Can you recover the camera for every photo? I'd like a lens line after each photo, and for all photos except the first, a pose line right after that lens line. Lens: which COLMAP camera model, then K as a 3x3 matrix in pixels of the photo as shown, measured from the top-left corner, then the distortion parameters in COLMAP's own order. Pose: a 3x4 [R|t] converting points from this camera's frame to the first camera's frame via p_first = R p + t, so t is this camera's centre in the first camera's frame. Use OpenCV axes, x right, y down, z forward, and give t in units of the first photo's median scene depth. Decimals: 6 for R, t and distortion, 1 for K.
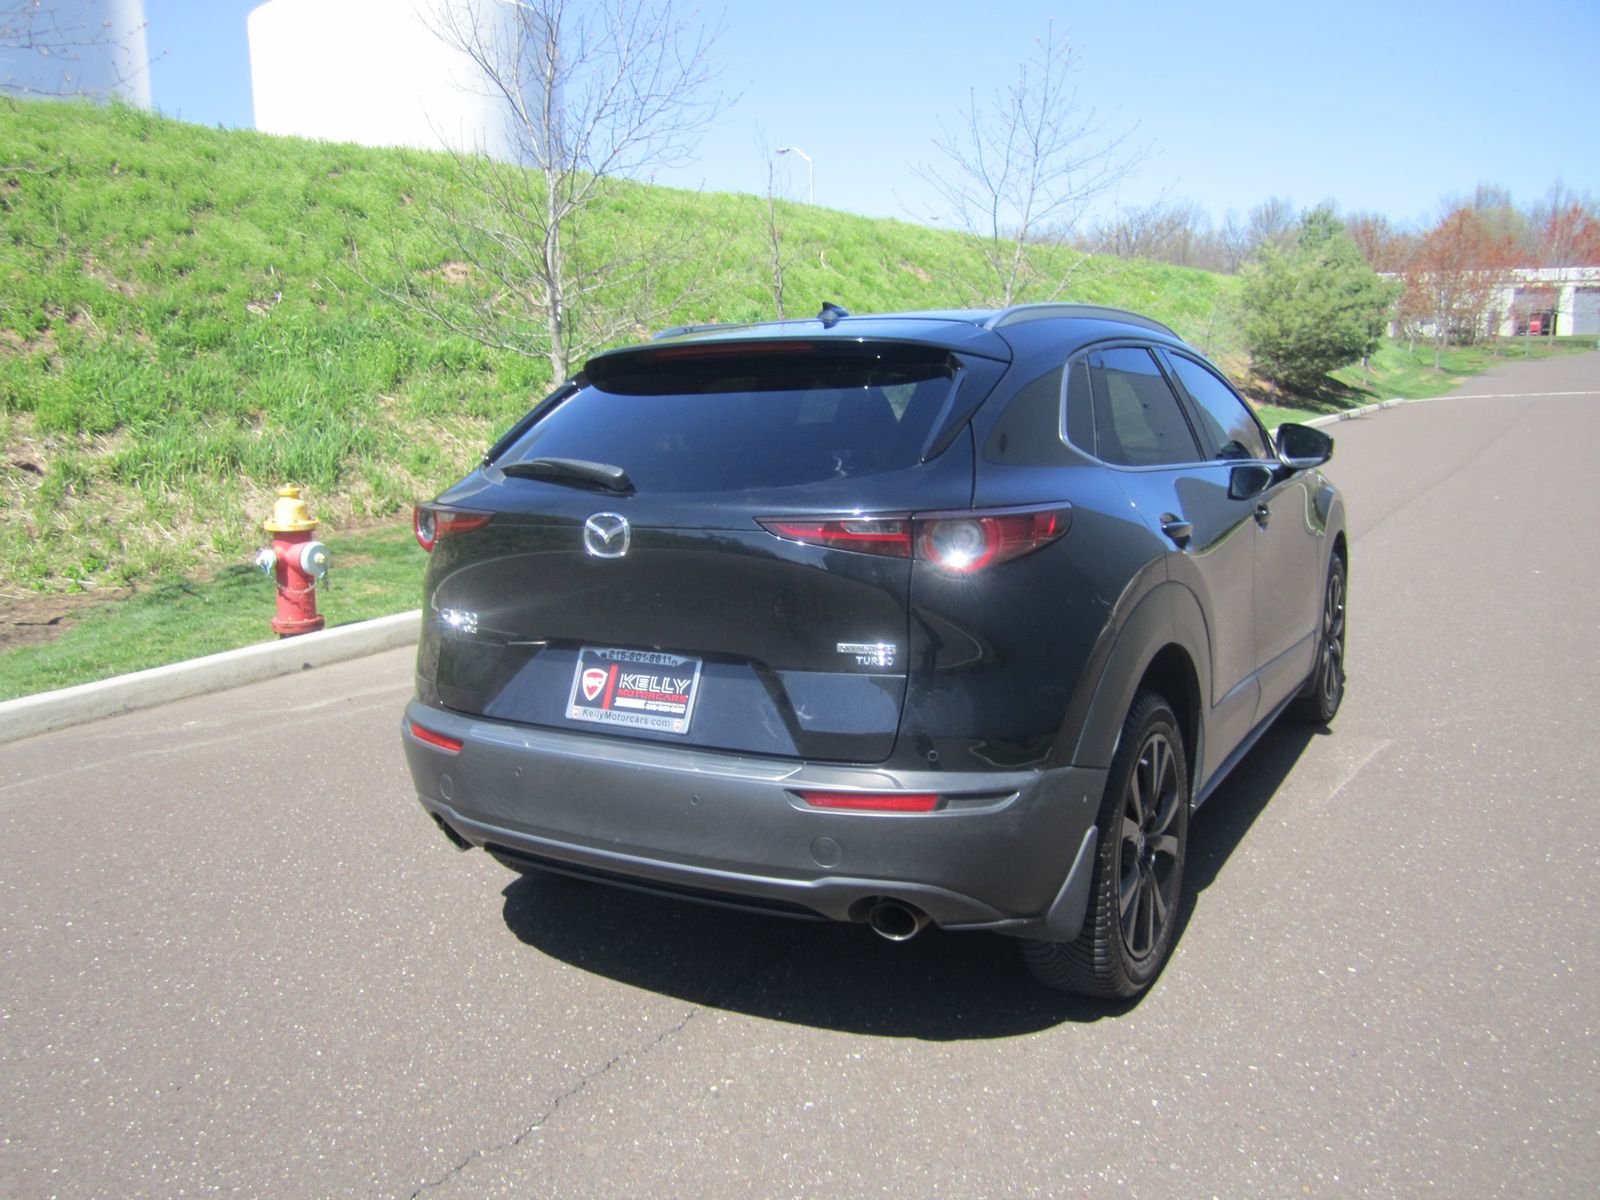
lens RADIAL K [[1334.4, 0, 801.5], [0, 1334.4, 601.8], [0, 0, 1]] dist [-0.076950, 0.045730]
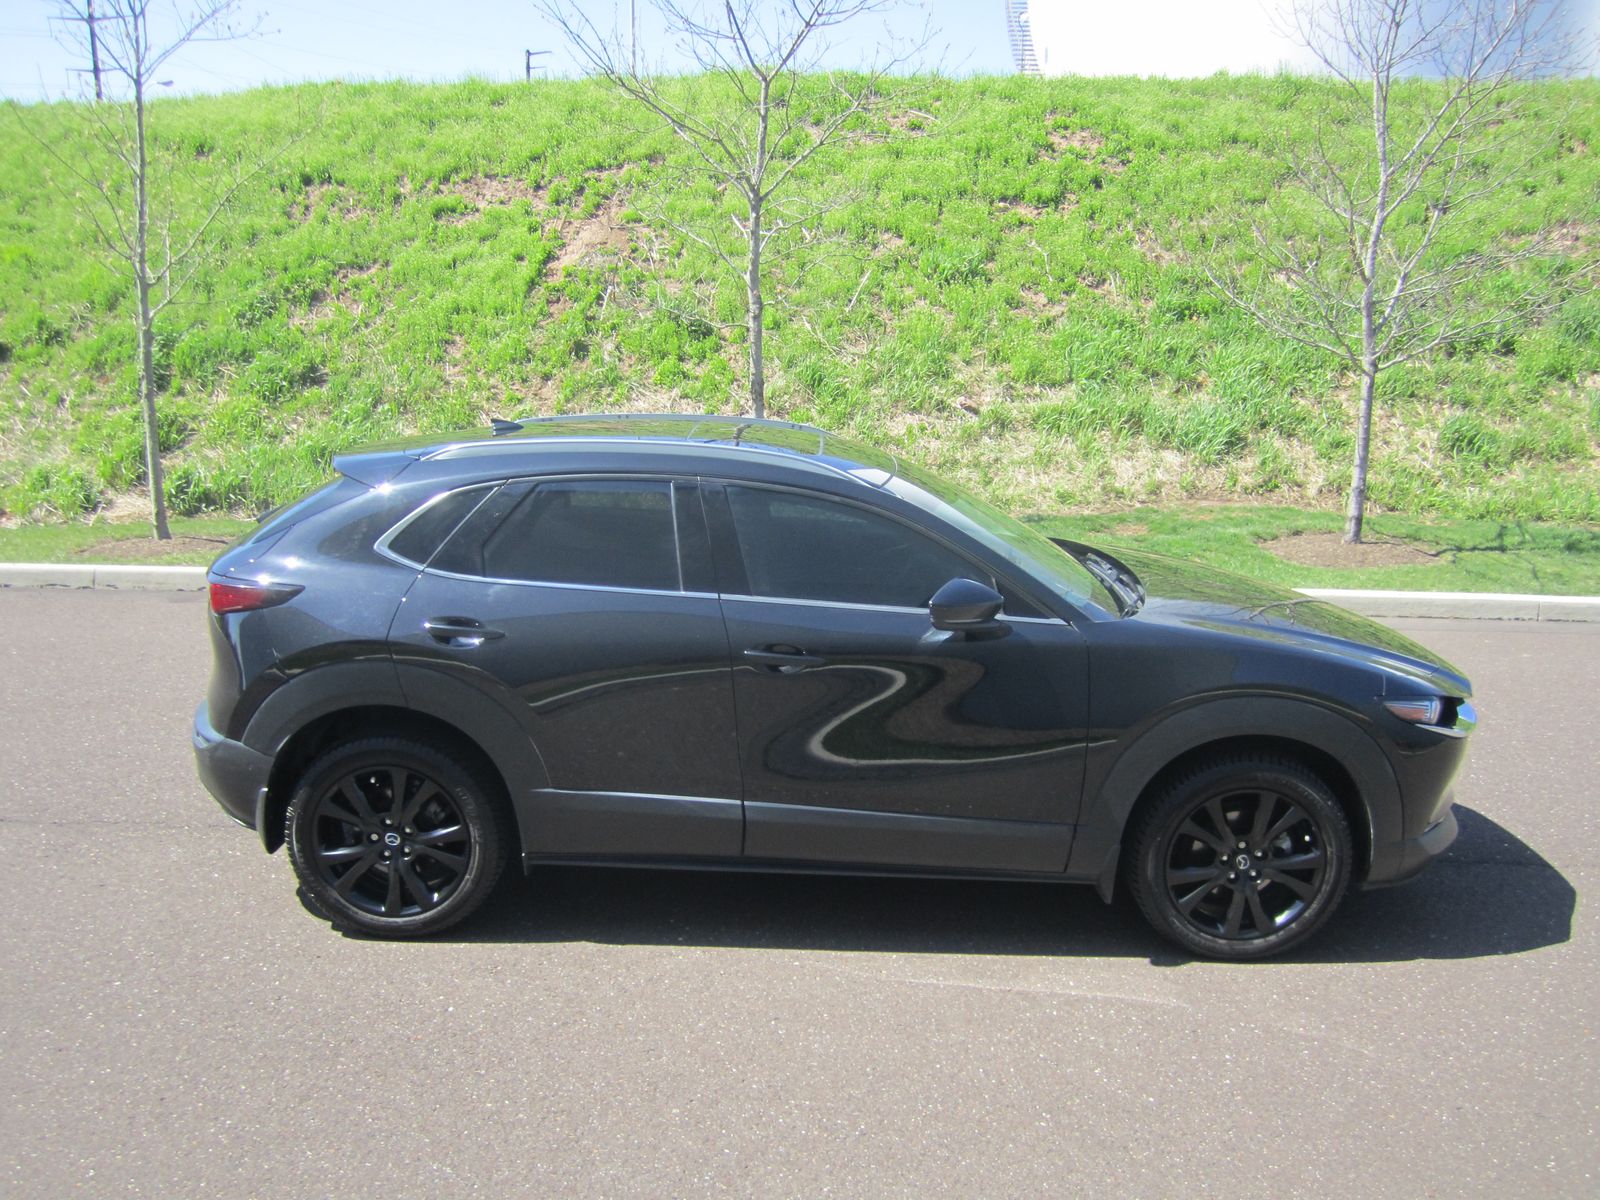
lens RADIAL K [[1334.4, 0, 806.6], [0, 1334.4, 617.8], [0, 0, 1]] dist [-0.076950, 0.045730]
pose [[0.493677, 0.246024, -0.834120, 0.346369], [-0.176552, 0.967529, 0.180880, -0.081963], [0.851535, 0.057970, 0.521083, 0.138185]]
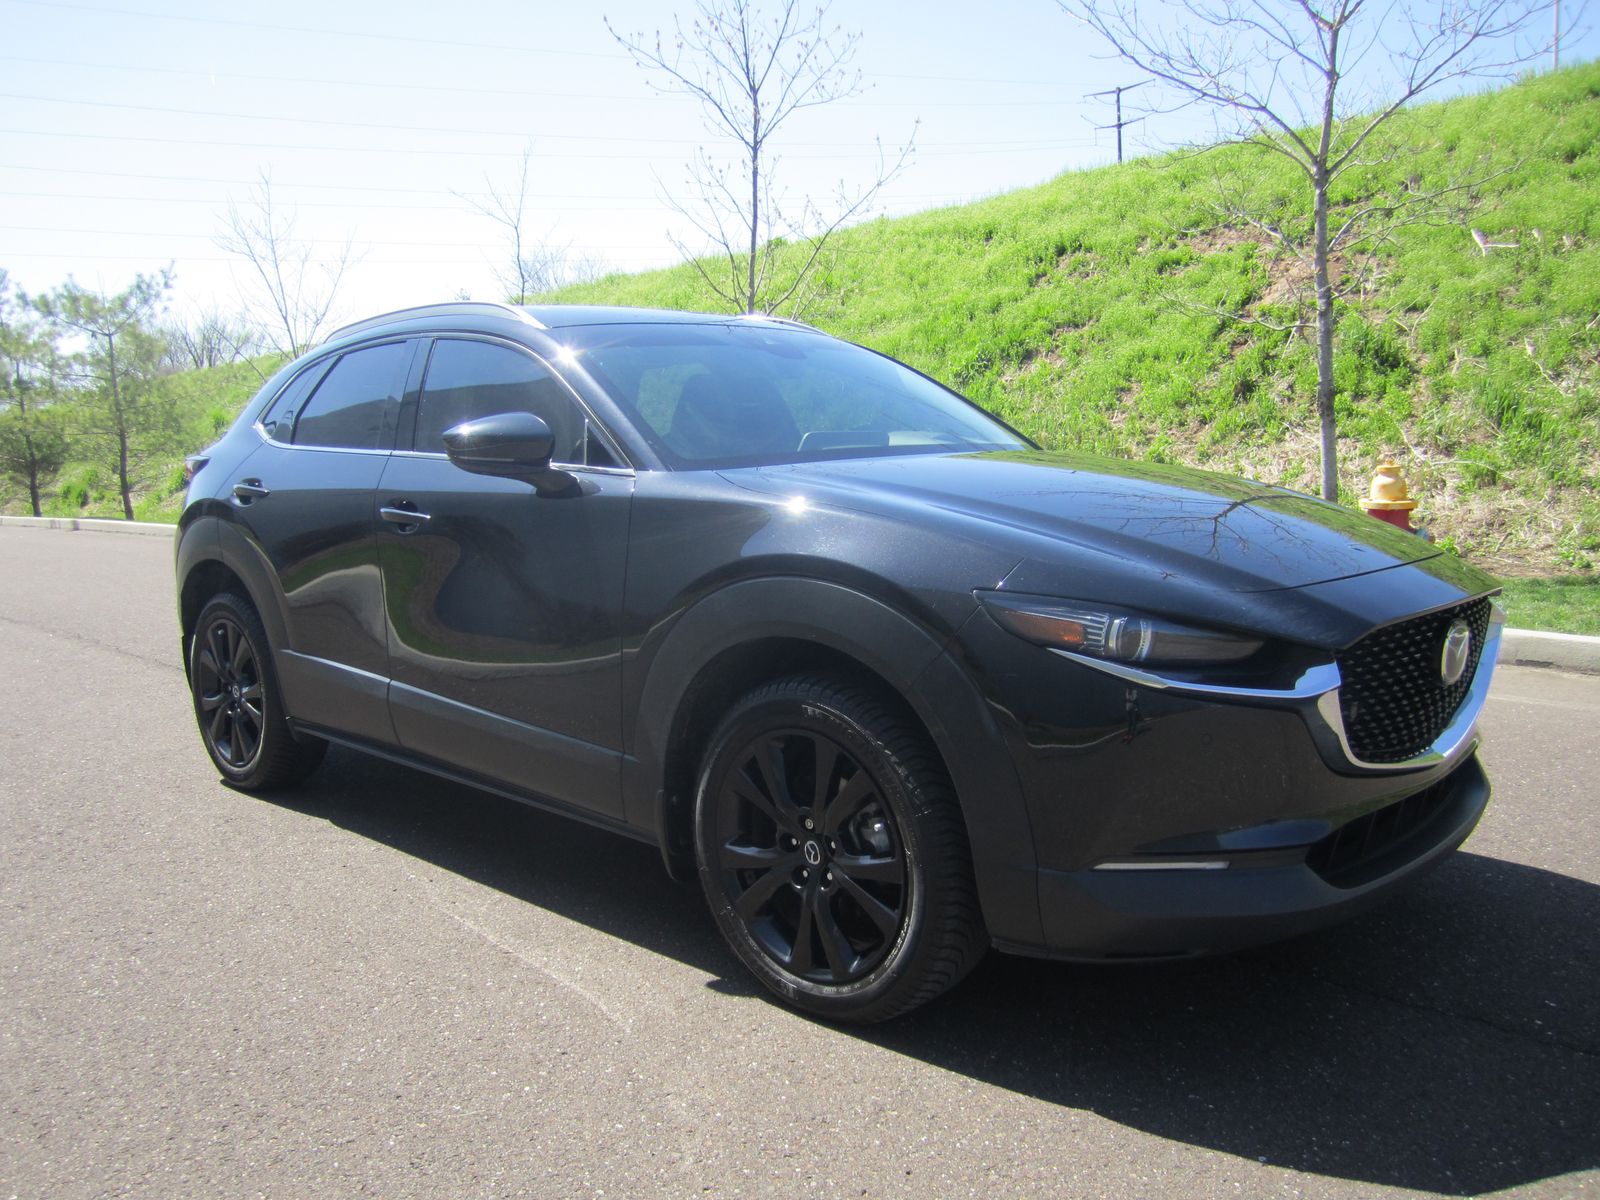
lens RADIAL K [[1334.4, 0, 794.3], [0, 1334.4, 621.4], [0, 0, 1]] dist [-0.076950, 0.045730]
pose [[-0.230409, 0.177559, -0.956757, 0.335542], [-0.128203, 0.969102, 0.210724, -0.063315], [0.964612, 0.171212, -0.200526, 0.417013]]
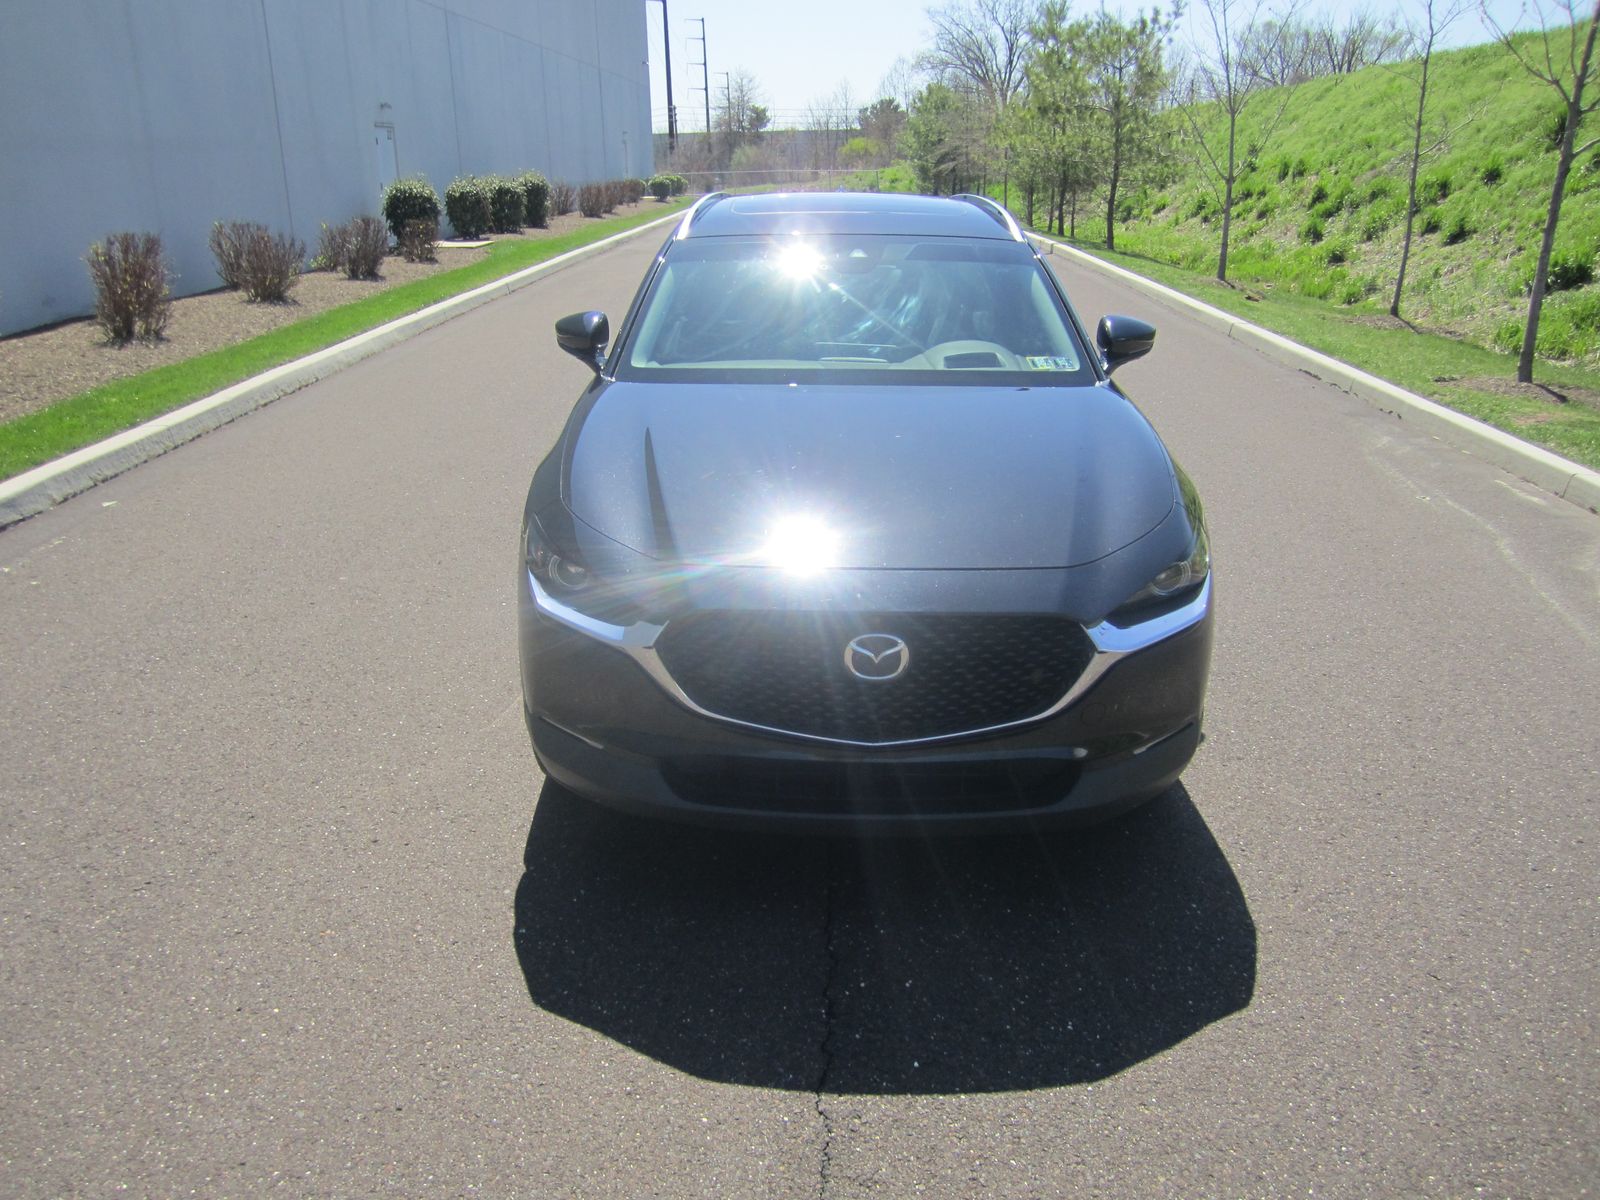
lens RADIAL K [[1334.4, 0, 781.7], [0, 1334.4, 626.6], [0, 0, 1]] dist [-0.076950, 0.045730]
pose [[-0.868234, 0.195985, -0.455807, 0.242986], [-0.061294, 0.869273, 0.490518, -0.138991], [0.492355, 0.453823, -0.742719, 0.618544]]
